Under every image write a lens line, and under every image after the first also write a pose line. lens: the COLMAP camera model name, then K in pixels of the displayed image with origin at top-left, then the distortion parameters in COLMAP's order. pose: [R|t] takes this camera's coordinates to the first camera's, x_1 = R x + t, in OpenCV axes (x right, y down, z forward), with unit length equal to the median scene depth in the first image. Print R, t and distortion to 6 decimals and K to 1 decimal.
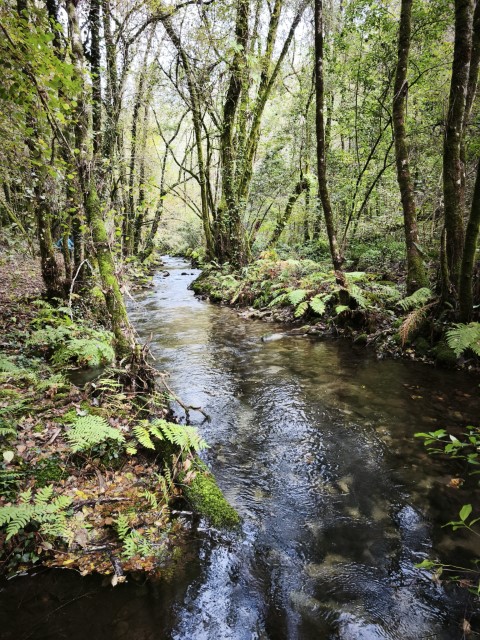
lens RADIAL K [[427.9, 0, 238.8], [0, 427.9, 322.6], [0, 0, 1]] dist [0.034838, 0.002744]
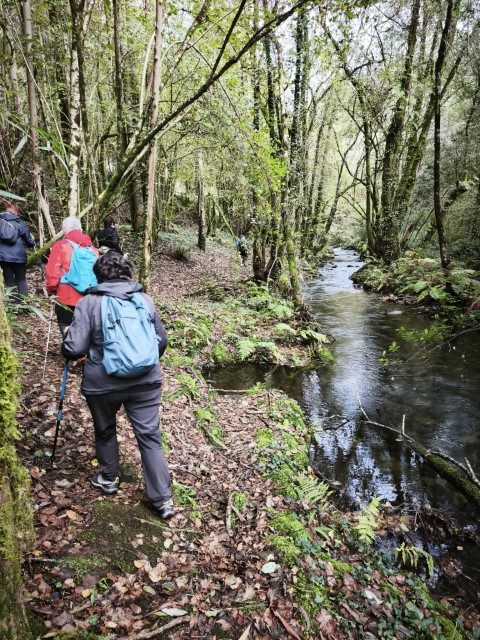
lens RADIAL K [[427.9, 0, 237.9], [0, 427.9, 320.0], [0, 0, 1]] dist [0.034838, 0.002744]
pose [[0.920501, 0.076256, -0.383227, 0.085330], [-0.069387, 0.997085, 0.031738, 0.028392], [0.384530, -0.002624, 0.923109, -0.329632]]
